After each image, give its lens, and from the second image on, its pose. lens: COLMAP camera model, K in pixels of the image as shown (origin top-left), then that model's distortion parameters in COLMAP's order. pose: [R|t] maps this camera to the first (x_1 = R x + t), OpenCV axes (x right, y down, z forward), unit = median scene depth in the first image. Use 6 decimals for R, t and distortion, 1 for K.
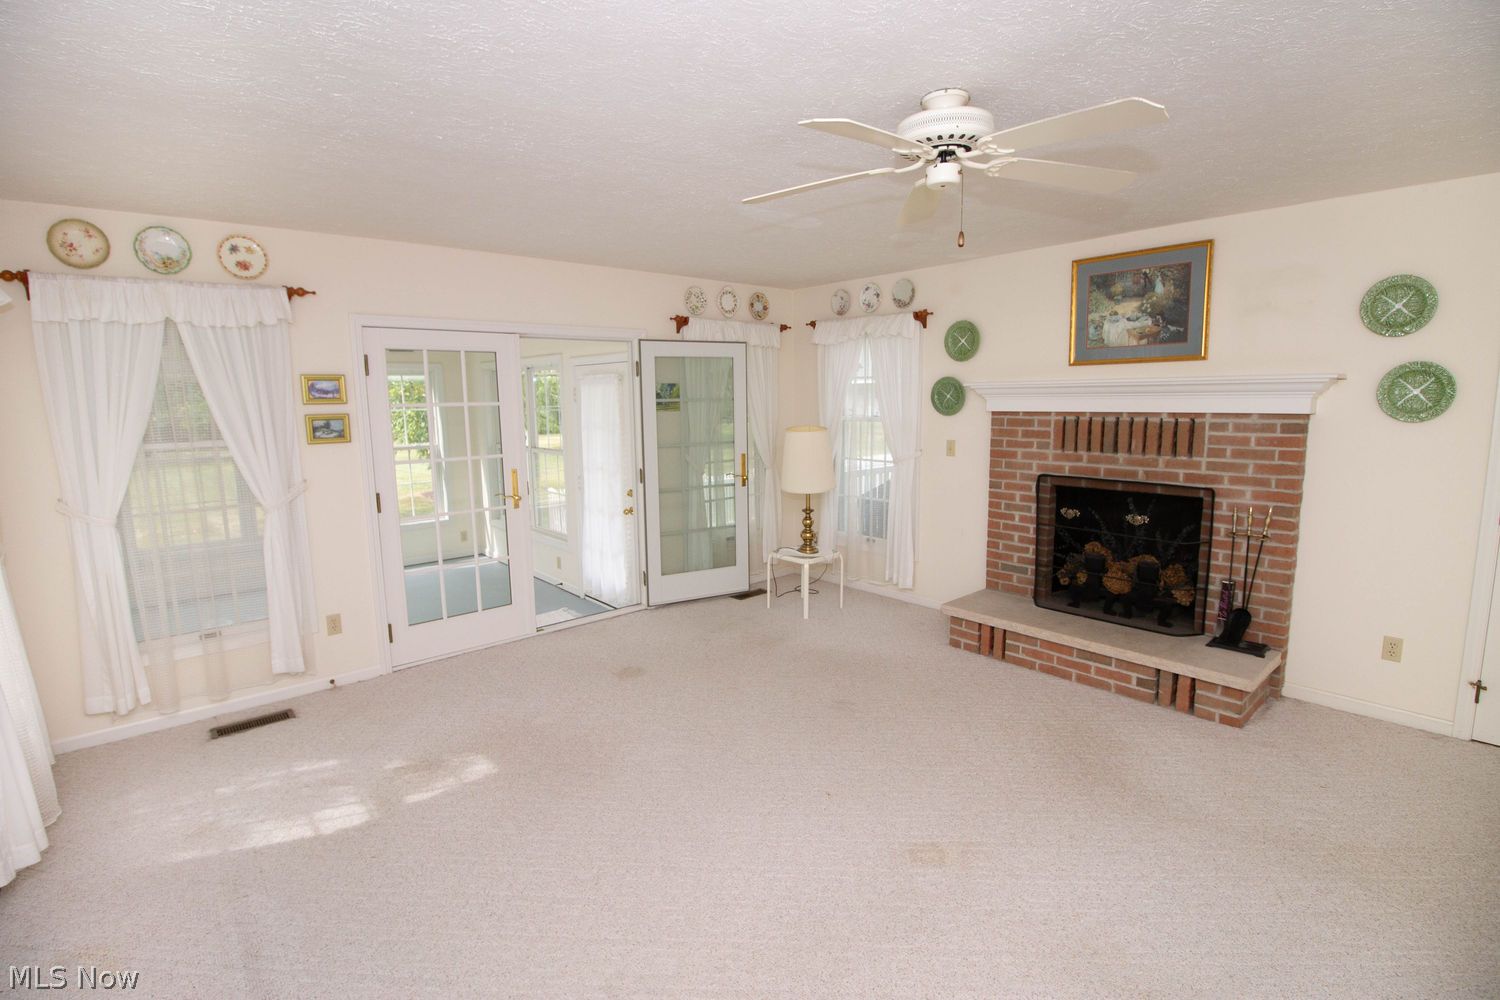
lens RADIAL K [[700.1, 0, 748.6], [0, 700.1, 497.2], [0, 0, 1]] dist [-0.001078, -0.013999]
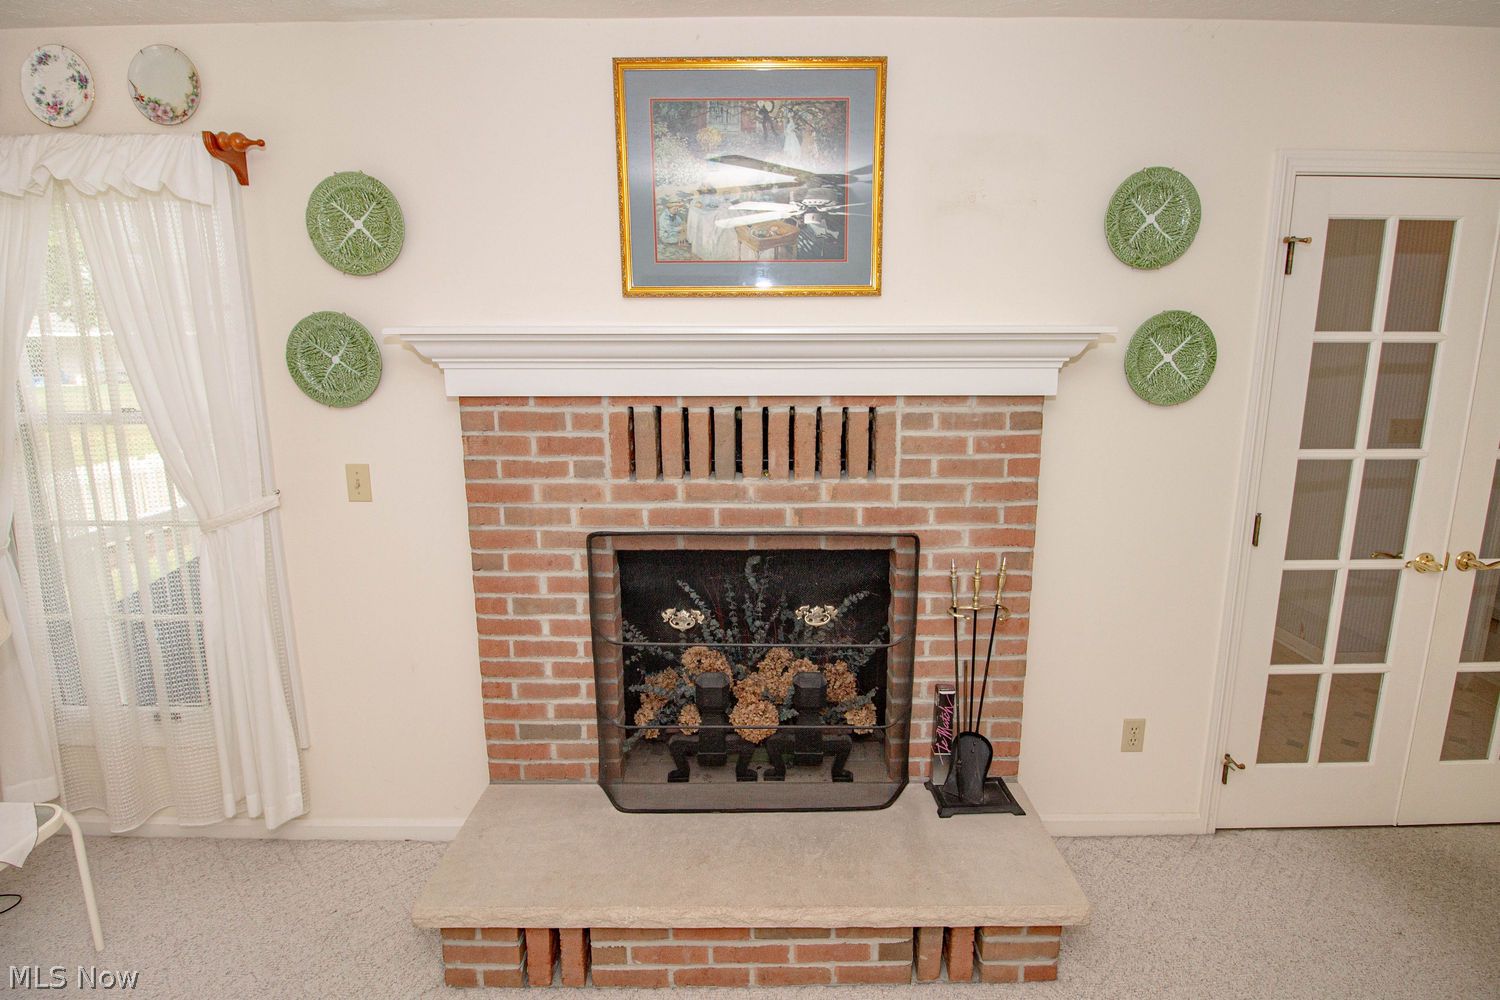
lens RADIAL K [[700.1, 0, 748.6], [0, 700.1, 497.2], [0, 0, 1]] dist [-0.001078, -0.013999]
pose [[0.654951, -0.128064, 0.744741, 0.150398], [0.098983, 0.991583, 0.083462, -0.087344], [-0.749161, 0.019053, 0.662114, 0.641948]]
